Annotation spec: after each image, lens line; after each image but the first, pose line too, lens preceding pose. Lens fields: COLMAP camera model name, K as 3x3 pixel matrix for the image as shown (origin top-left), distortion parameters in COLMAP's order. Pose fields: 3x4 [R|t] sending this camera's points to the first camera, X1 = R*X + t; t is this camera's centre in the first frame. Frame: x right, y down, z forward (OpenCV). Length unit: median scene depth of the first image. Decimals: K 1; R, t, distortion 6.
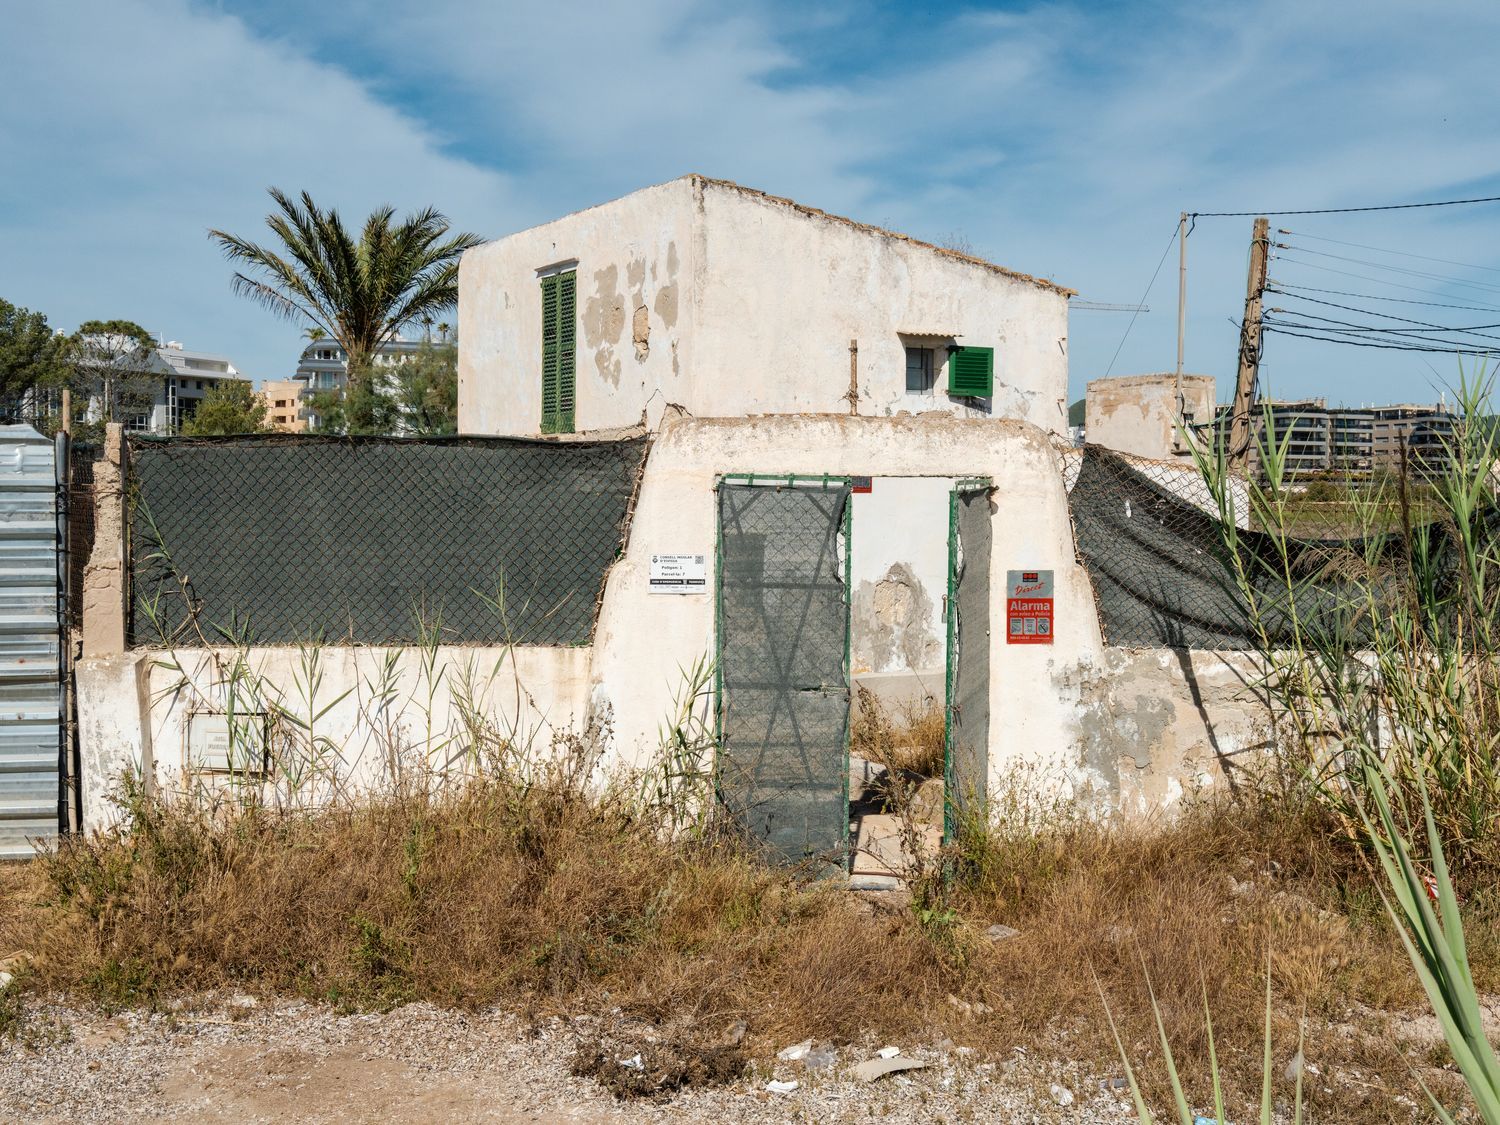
lens RADIAL K [[1534.3, 0, 750.3], [0, 1534.3, 572.0], [0, 0, 1]] dist [0.023958, 0.000000]
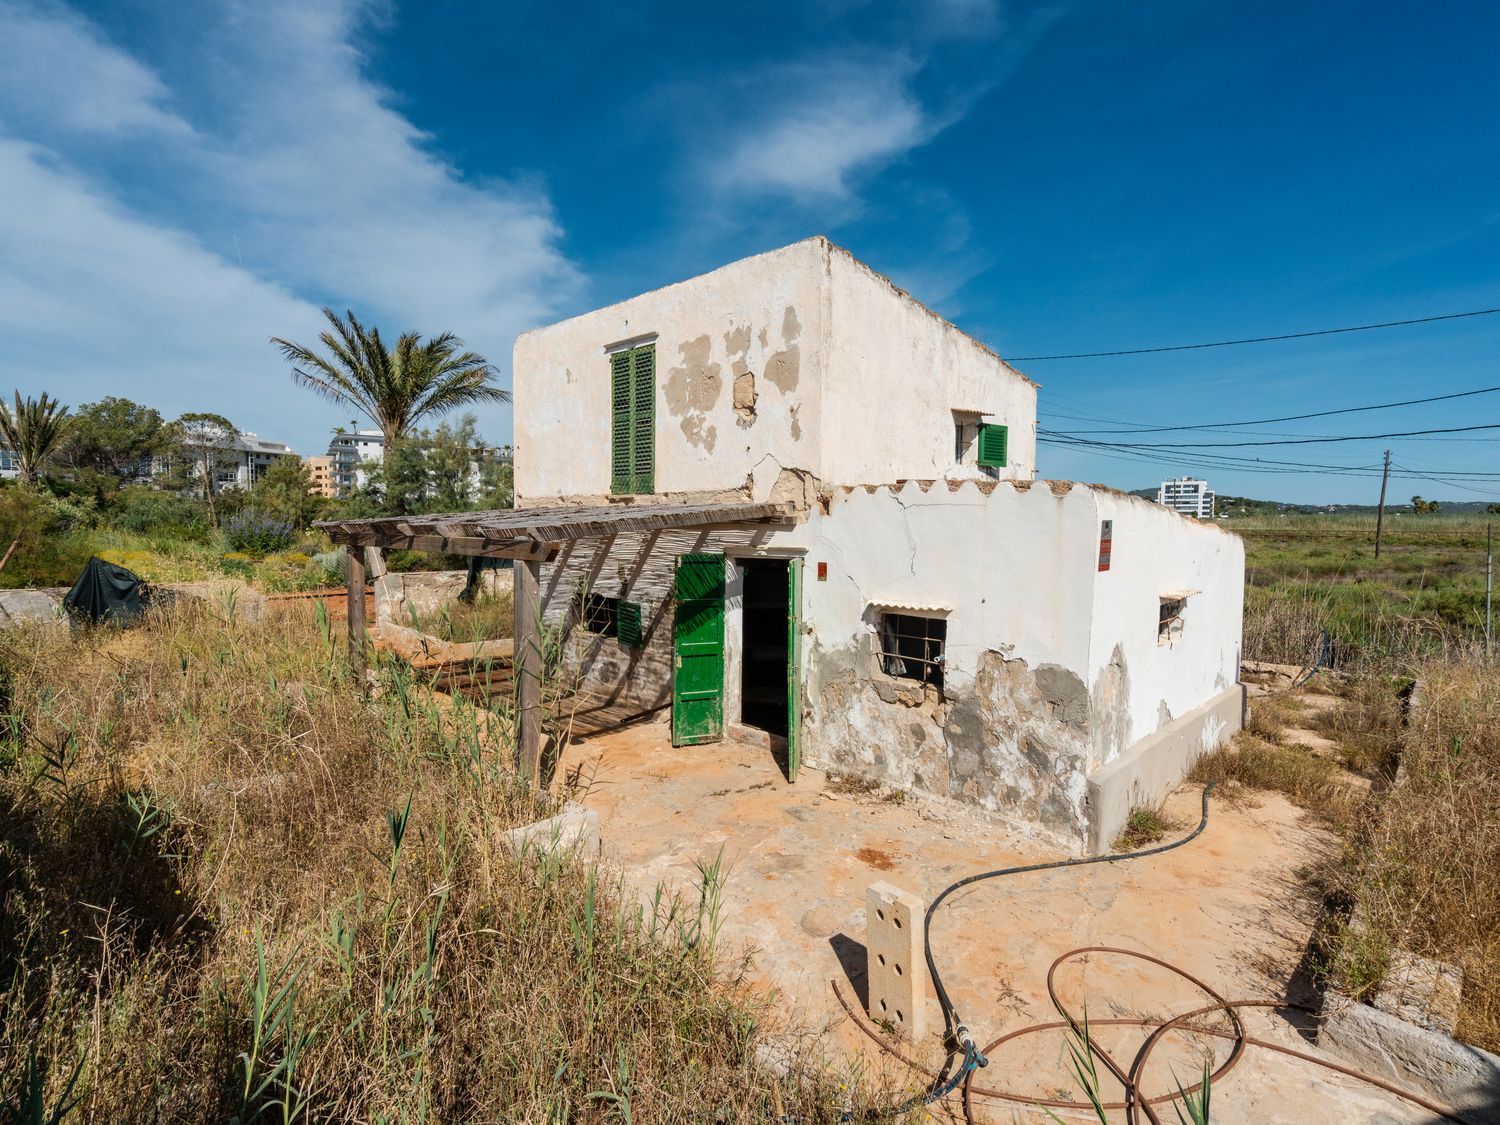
lens RADIAL K [[730.4, 0, 751.2], [0, 730.4, 570.4], [0, 0, 1]] dist [0.023961, 0.001457]
pose [[0.972918, -0.015163, 0.230652, -0.166155], [0.010282, 0.999697, 0.022349, -0.046569], [-0.230922, -0.019373, 0.972779, 0.469696]]
